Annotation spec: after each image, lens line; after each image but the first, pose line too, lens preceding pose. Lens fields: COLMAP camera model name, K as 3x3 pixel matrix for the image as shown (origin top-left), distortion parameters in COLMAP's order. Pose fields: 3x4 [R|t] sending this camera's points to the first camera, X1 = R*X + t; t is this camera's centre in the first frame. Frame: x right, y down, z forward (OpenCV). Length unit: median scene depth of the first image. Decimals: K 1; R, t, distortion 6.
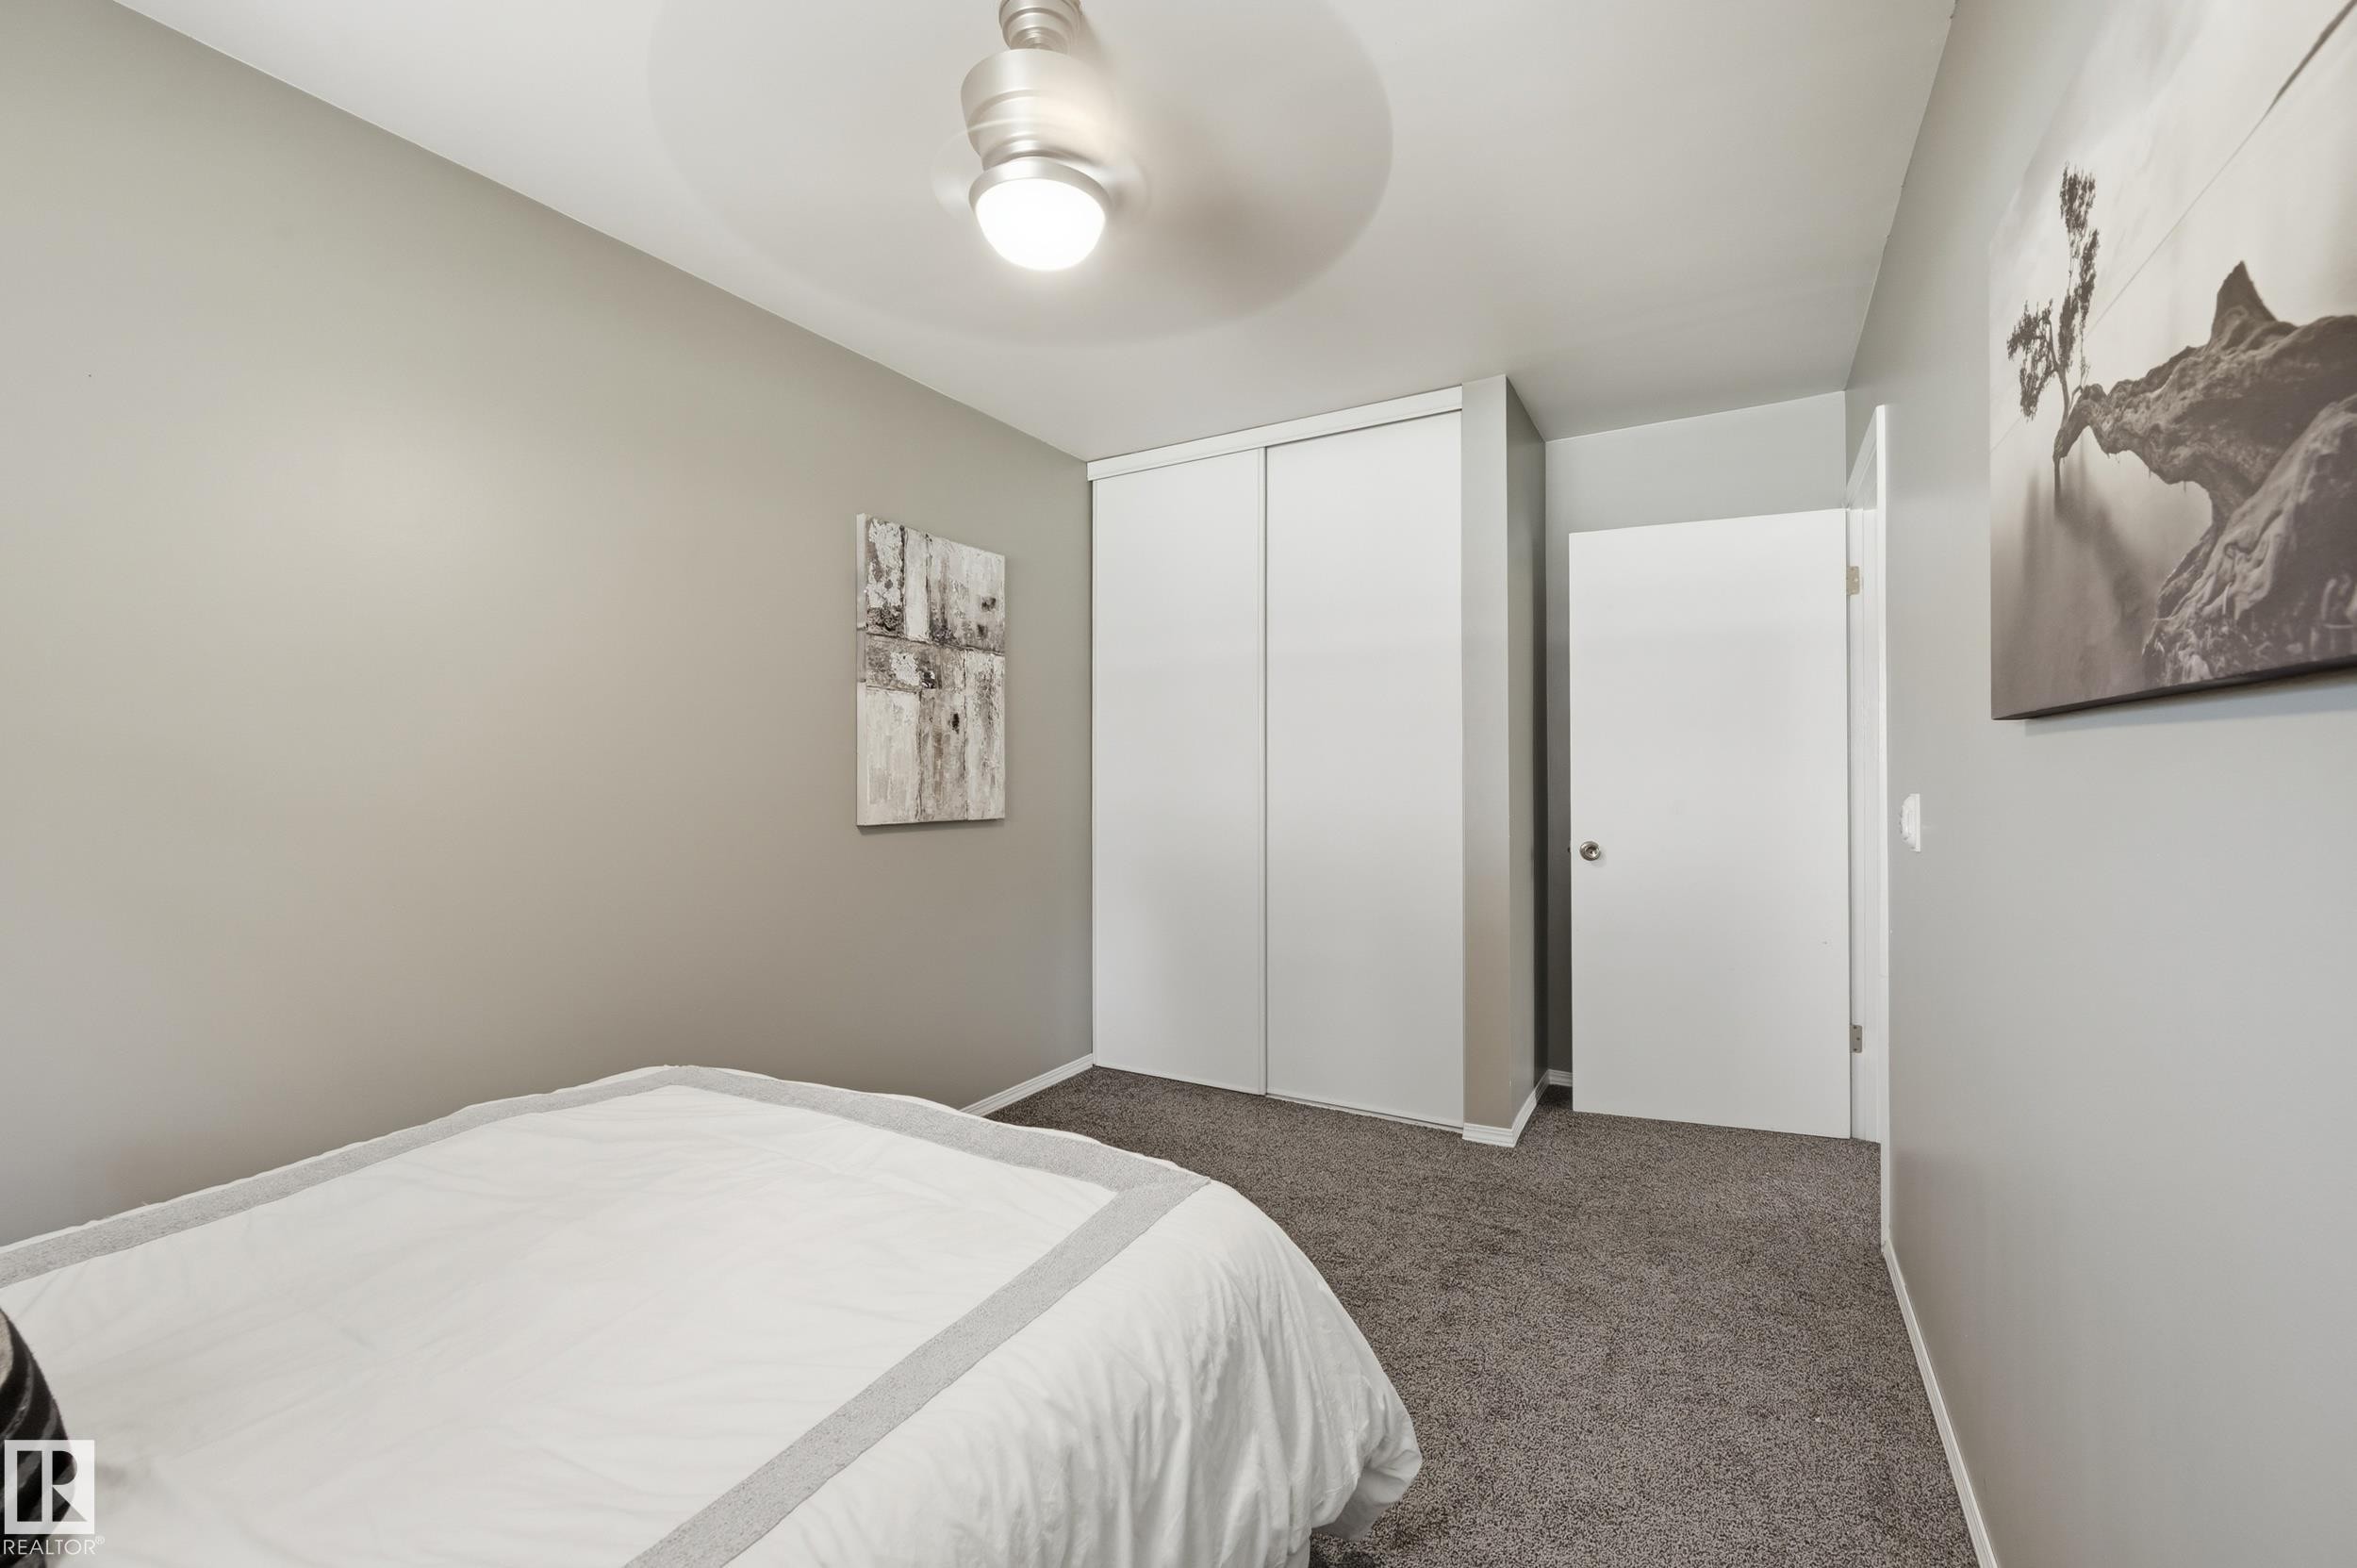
lens RADIAL K [[938.2, 0, 1183.6], [0, 938.2, 780.4], [0, 0, 1]] dist [0.004406, 0.000257]
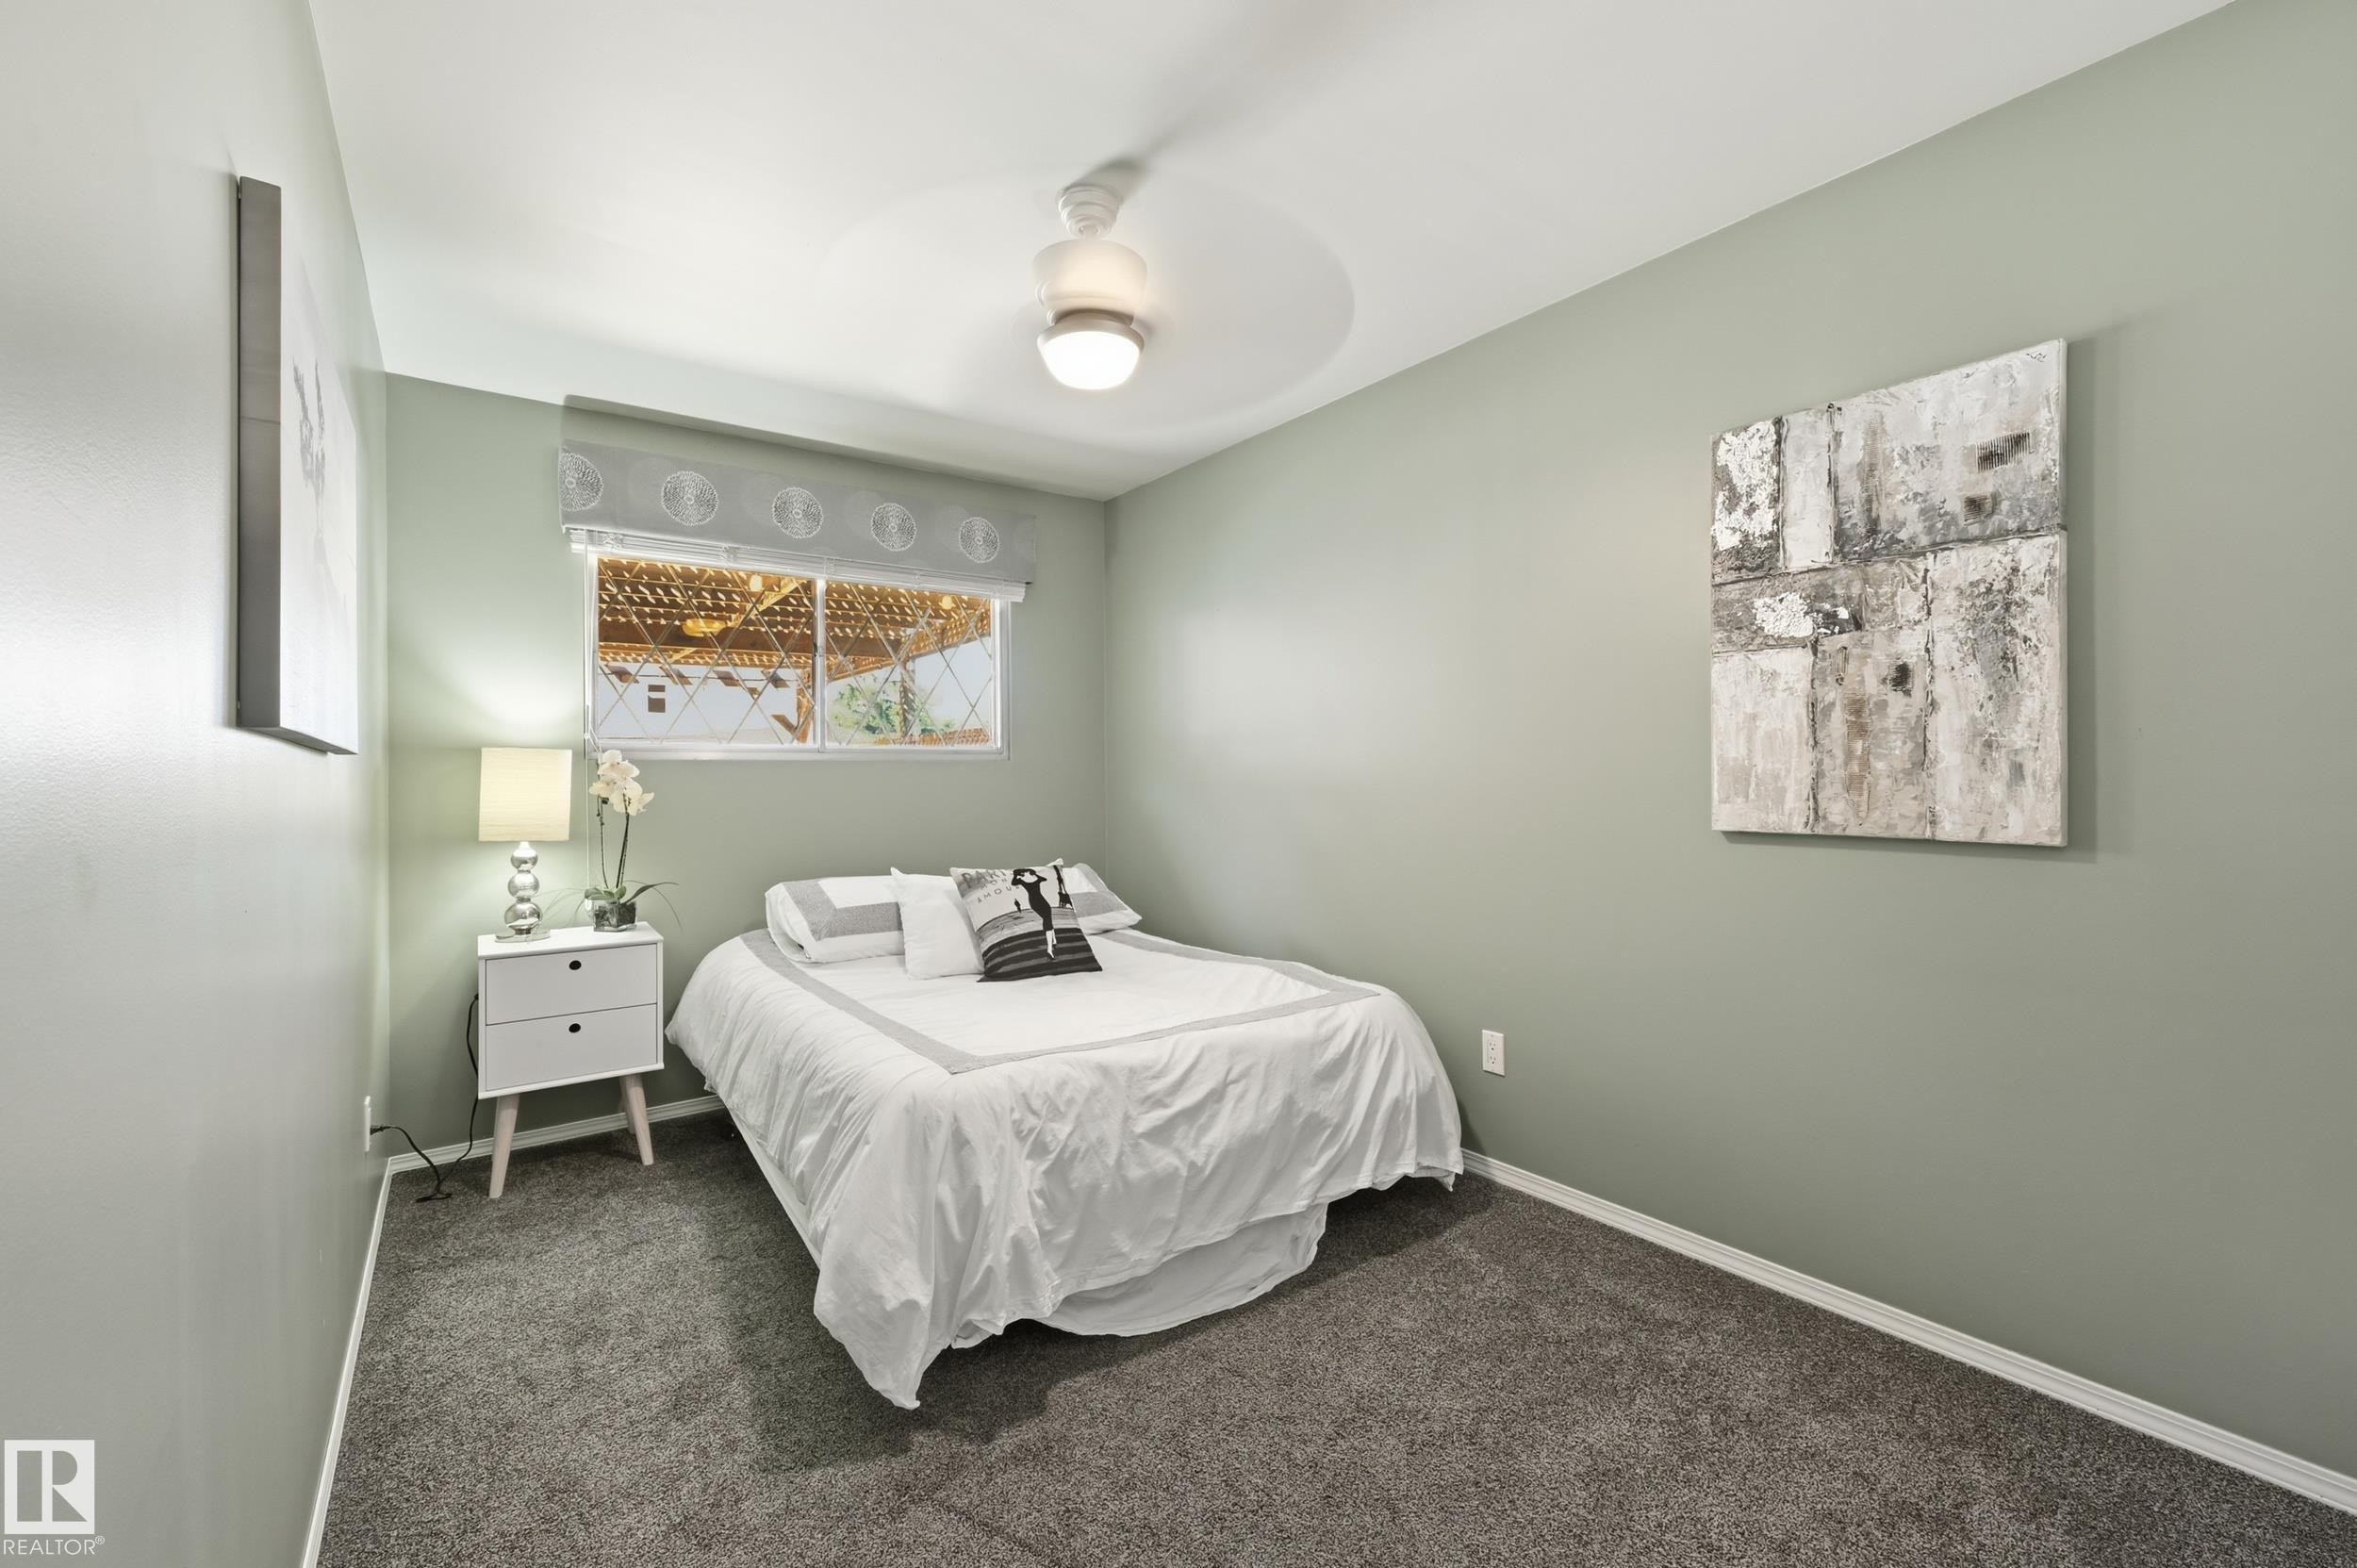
lens RADIAL K [[938.2, 0, 1180.7], [0, 938.2, 778.8], [0, 0, 1]] dist [0.004406, 0.000257]
pose [[-0.362330, 0.008663, -0.932009, 0.512635], [0.005768, 0.999958, 0.007052, -0.003246], [0.932032, -0.002821, -0.362365, 0.800034]]
